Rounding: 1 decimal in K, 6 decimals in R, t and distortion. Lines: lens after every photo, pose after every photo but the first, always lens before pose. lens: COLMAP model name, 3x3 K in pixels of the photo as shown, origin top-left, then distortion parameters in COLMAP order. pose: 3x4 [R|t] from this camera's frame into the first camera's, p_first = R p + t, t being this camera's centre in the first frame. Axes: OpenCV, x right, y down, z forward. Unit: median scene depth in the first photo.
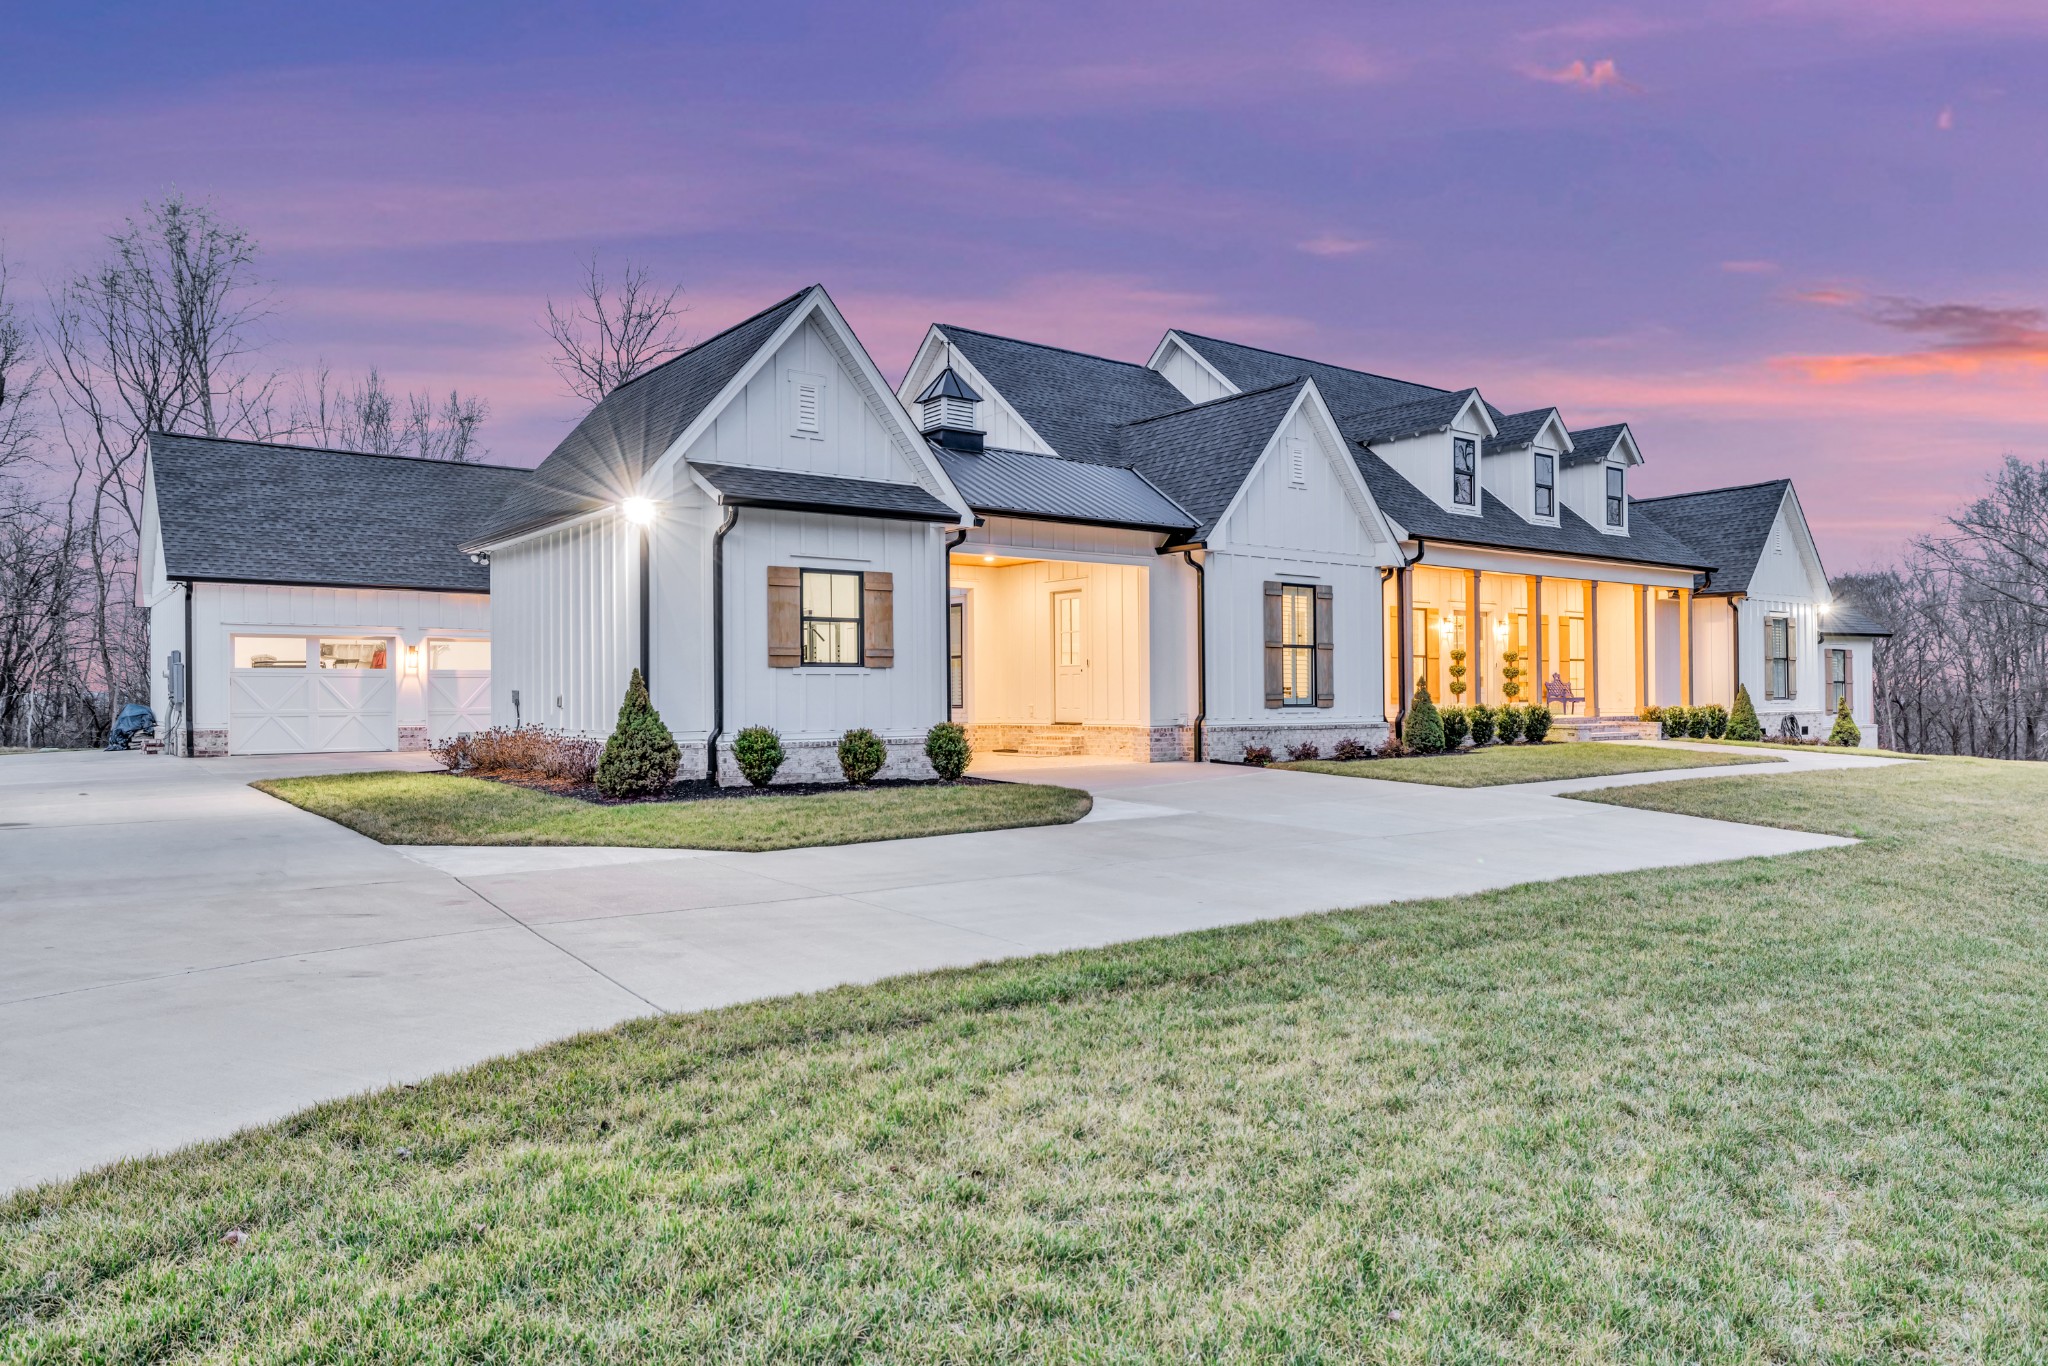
lens RADIAL K [[1342.4, 0, 1029.9], [0, 1342.4, 674.6], [0, 0, 1]] dist [-0.002704, -0.000345]
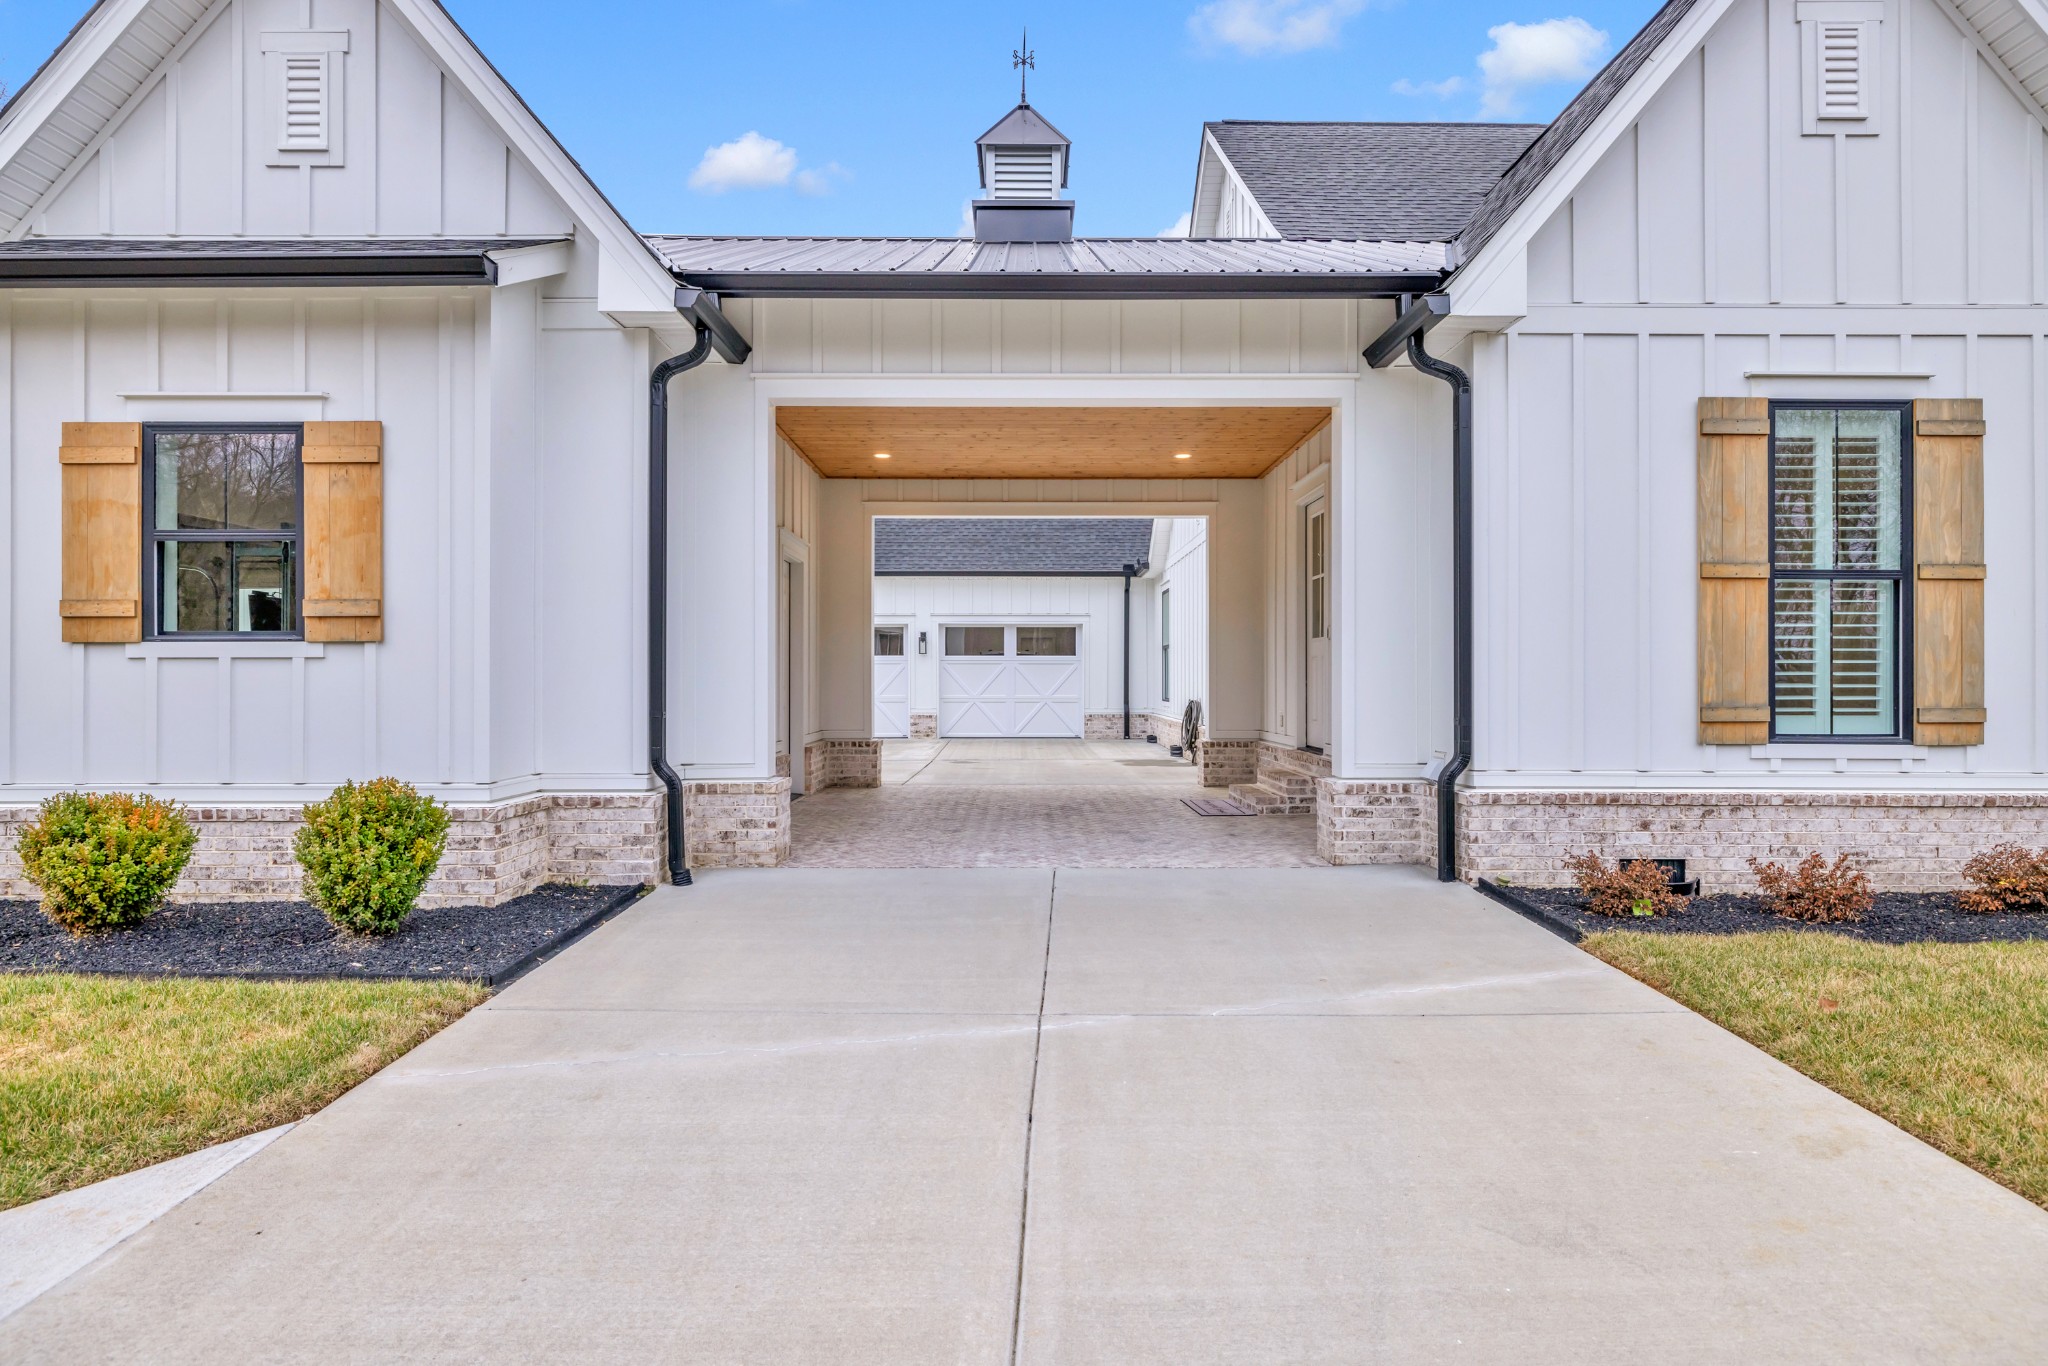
lens RADIAL K [[1025.8, 0, 1018.4], [0, 1025.8, 677.1], [0, 0, 1]] dist [-0.000681, 0.000185]
pose [[0.790144, 0.005740, -0.612894, 0.179806], [0.003871, 0.999889, 0.014355, 0.001468], [0.612909, -0.013715, 0.790034, 0.596871]]
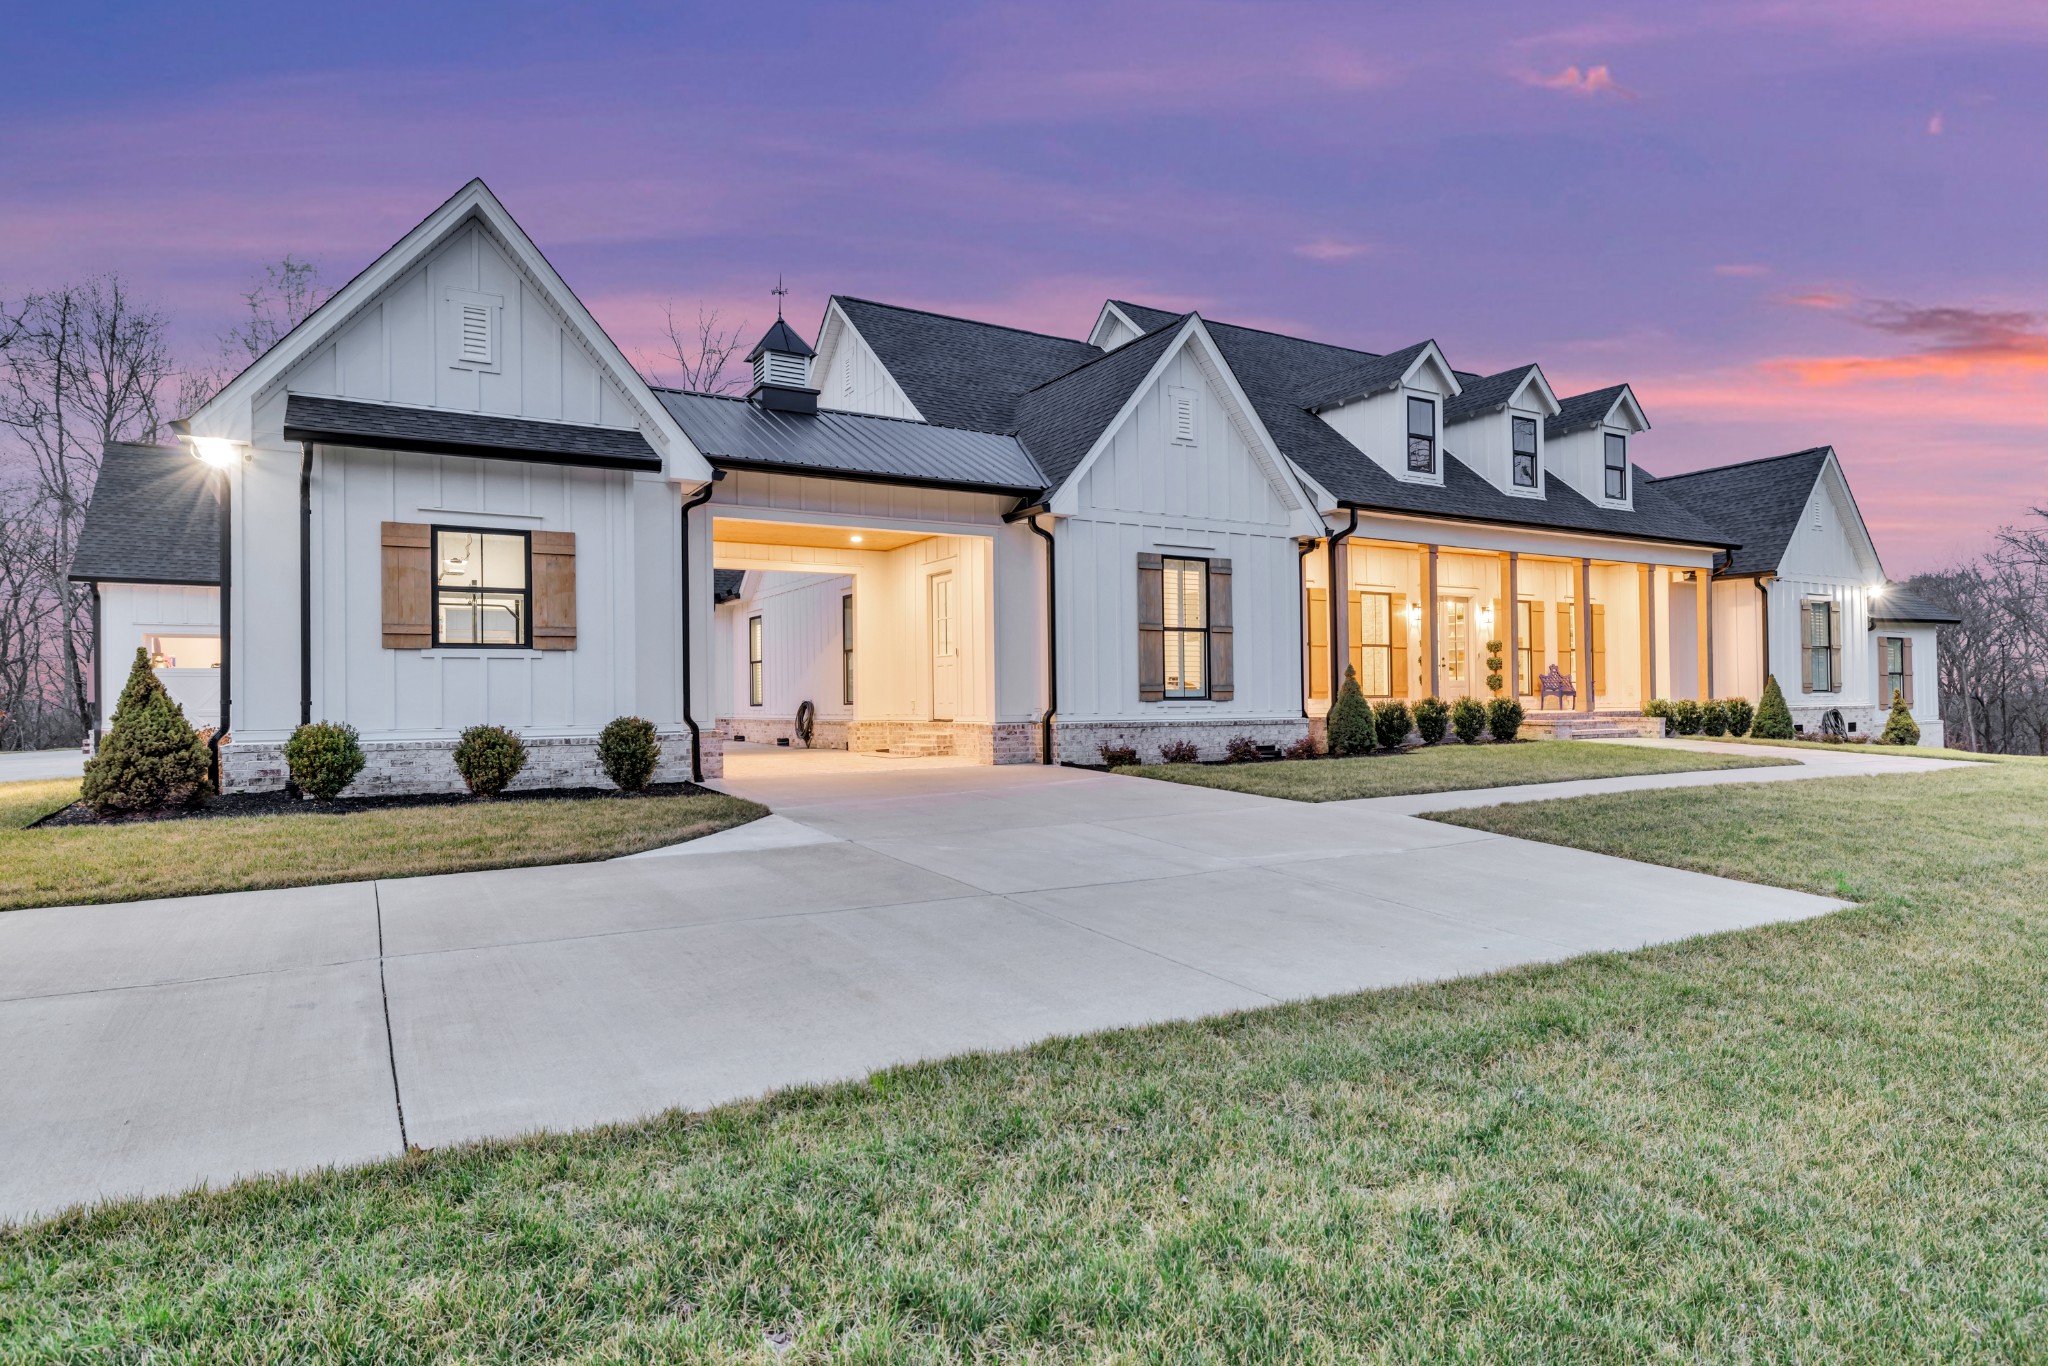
lens RADIAL K [[1146.0, 0, 1024.0], [0, 1146.0, 683.0], [0, 0, 1]] dist [-0.000876, -0.000010]
pose [[0.992222, -0.006844, -0.124289, 0.173586], [0.006965, 0.999976, 0.000535, 0.011168], [0.124282, -0.001397, 0.992246, 0.240100]]
